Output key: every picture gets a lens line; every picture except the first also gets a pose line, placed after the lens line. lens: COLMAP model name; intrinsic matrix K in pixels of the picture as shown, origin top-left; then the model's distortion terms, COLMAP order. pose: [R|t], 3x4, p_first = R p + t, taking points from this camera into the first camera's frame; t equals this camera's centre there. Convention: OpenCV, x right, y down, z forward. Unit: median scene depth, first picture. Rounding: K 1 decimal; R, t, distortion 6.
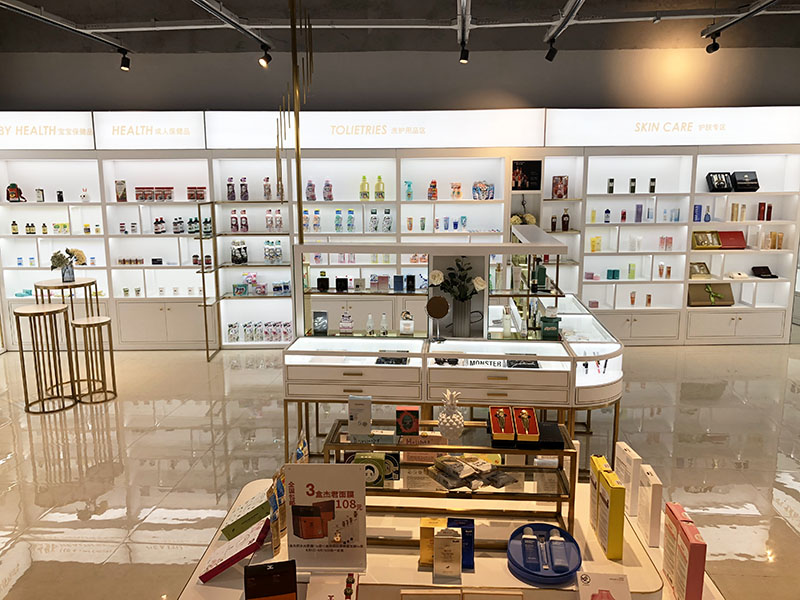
lens RADIAL K [[655.9, 0, 390.6], [0, 655.9, 293.1], [0, 0, 1]] dist [0.046749, -0.058653]
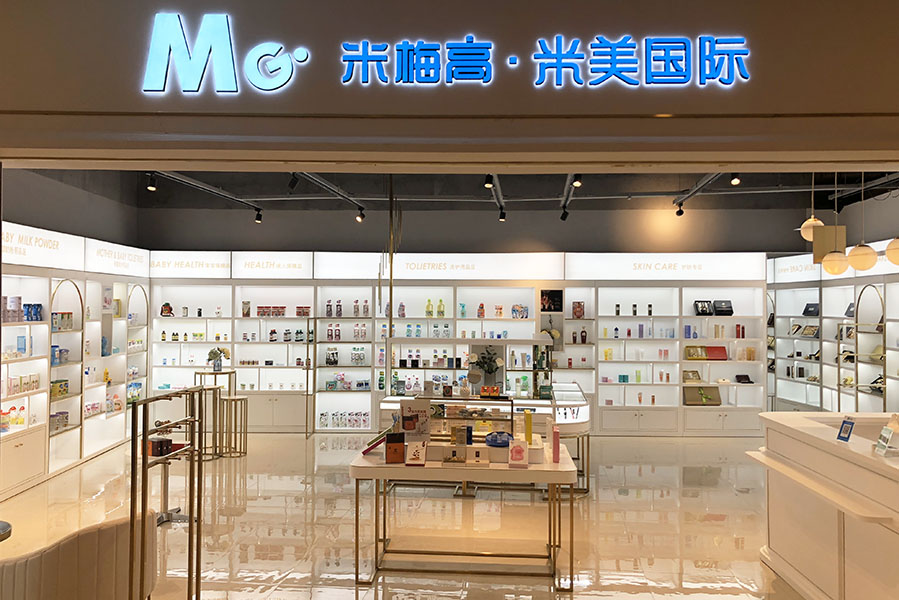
lens RADIAL K [[742.3, 0, 442.0], [0, 742.3, 294.0], [0, 0, 1]] dist [0.047899, -0.013188]
pose [[0.999741, 0.011501, -0.019613, 0.014284], [-0.015038, 0.981476, -0.190995, 0.096080], [0.017053, 0.191241, 0.981395, -0.470865]]
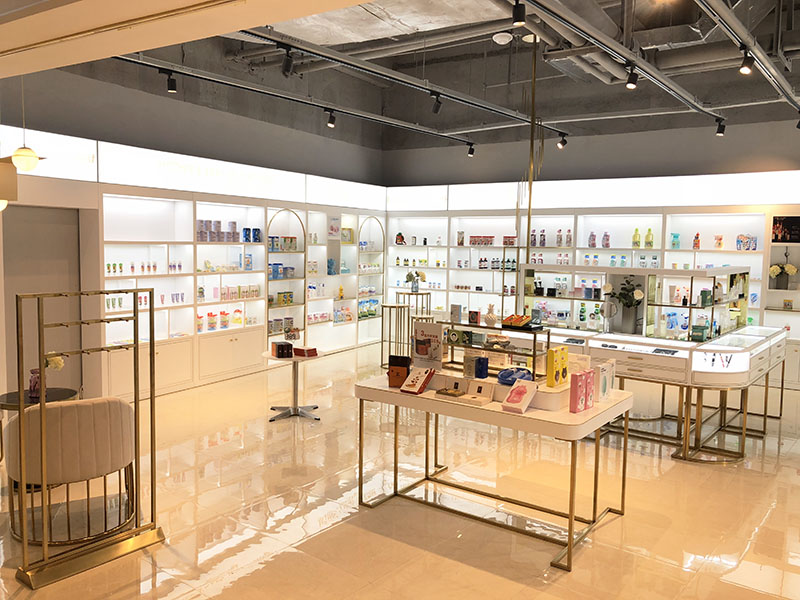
lens RADIAL K [[655.9, 0, 401.7], [0, 655.9, 294.9], [0, 0, 1]] dist [0.046749, -0.058653]
pose [[0.841347, 0.063386, -0.536766, 0.260565], [-0.115765, 0.991186, -0.064407, 0.075400], [0.527953, 0.116328, 0.841269, -0.260783]]
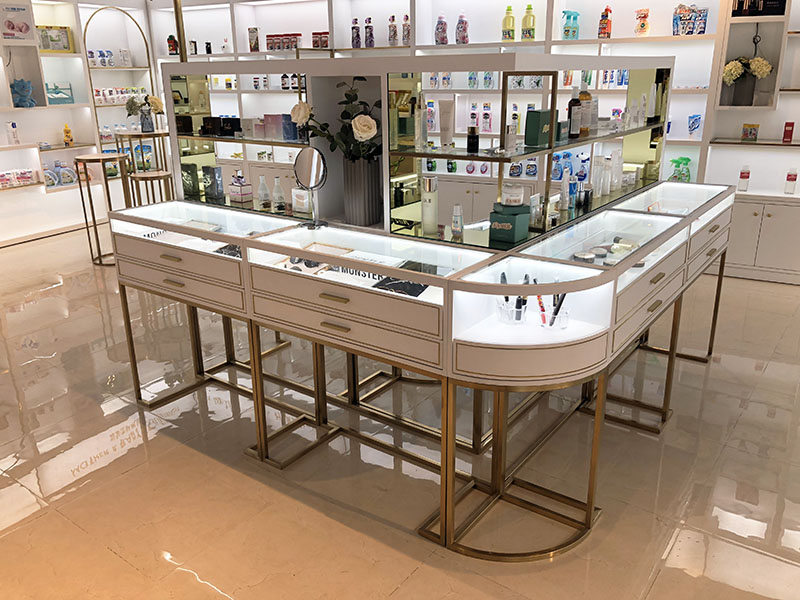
lens RADIAL K [[655.9, 0, 395.8], [0, 655.9, 294.0], [0, 0, 1]] dist [0.046749, -0.058653]
pose [[0.860921, 0.156051, -0.484213, 0.249867], [-0.079113, 0.981281, 0.175584, 0.012423], [0.502549, -0.112856, 0.857151, 0.284584]]
